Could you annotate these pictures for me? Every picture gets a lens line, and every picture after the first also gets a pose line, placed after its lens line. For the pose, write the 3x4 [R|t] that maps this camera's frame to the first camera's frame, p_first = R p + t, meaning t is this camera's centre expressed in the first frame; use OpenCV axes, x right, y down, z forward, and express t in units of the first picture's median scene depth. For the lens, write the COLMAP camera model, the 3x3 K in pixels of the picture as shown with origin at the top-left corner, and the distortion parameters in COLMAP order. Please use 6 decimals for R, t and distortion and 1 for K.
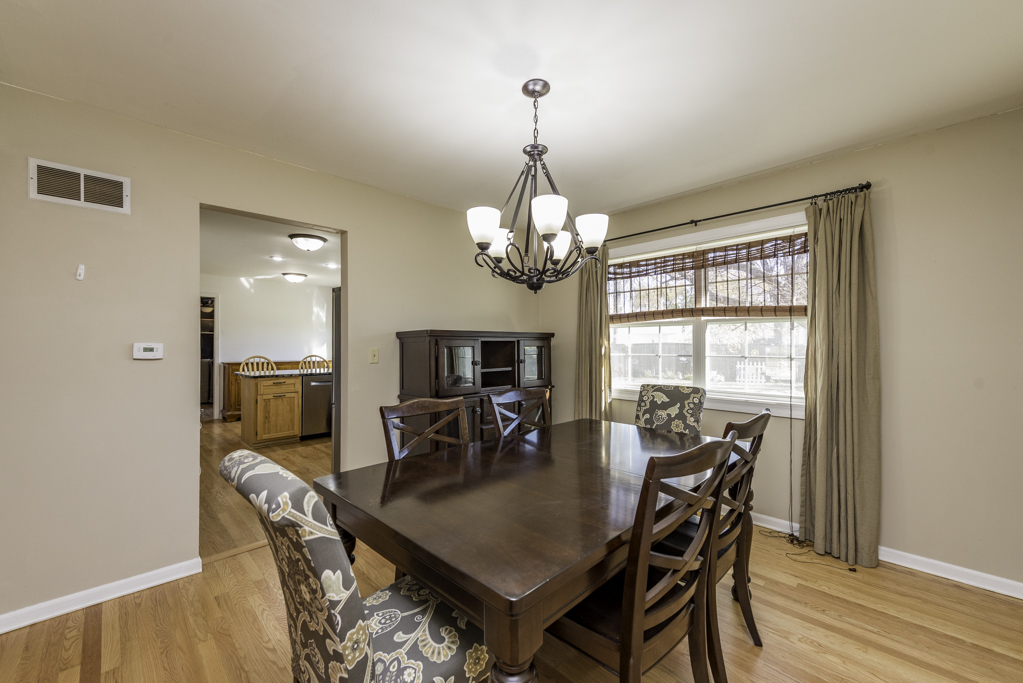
lens RADIAL K [[412.0, 0, 509.3], [0, 412.0, 342.5], [0, 0, 1]] dist [0.002866, 0.000155]
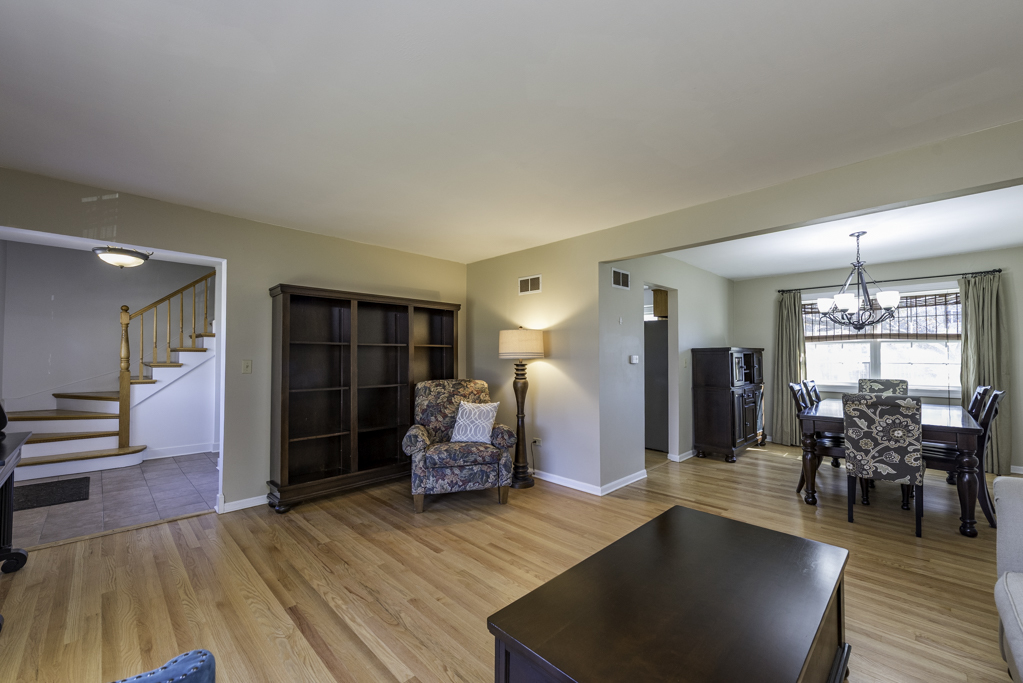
lens RADIAL K [[412.0, 0, 509.3], [0, 412.0, 342.5], [0, 0, 1]] dist [0.002866, 0.000155]
pose [[0.999981, 0.000351, -0.006153, -1.217642], [-0.000488, 0.999752, -0.022267, -0.013076], [0.006143, 0.022269, 0.999733, -0.795967]]
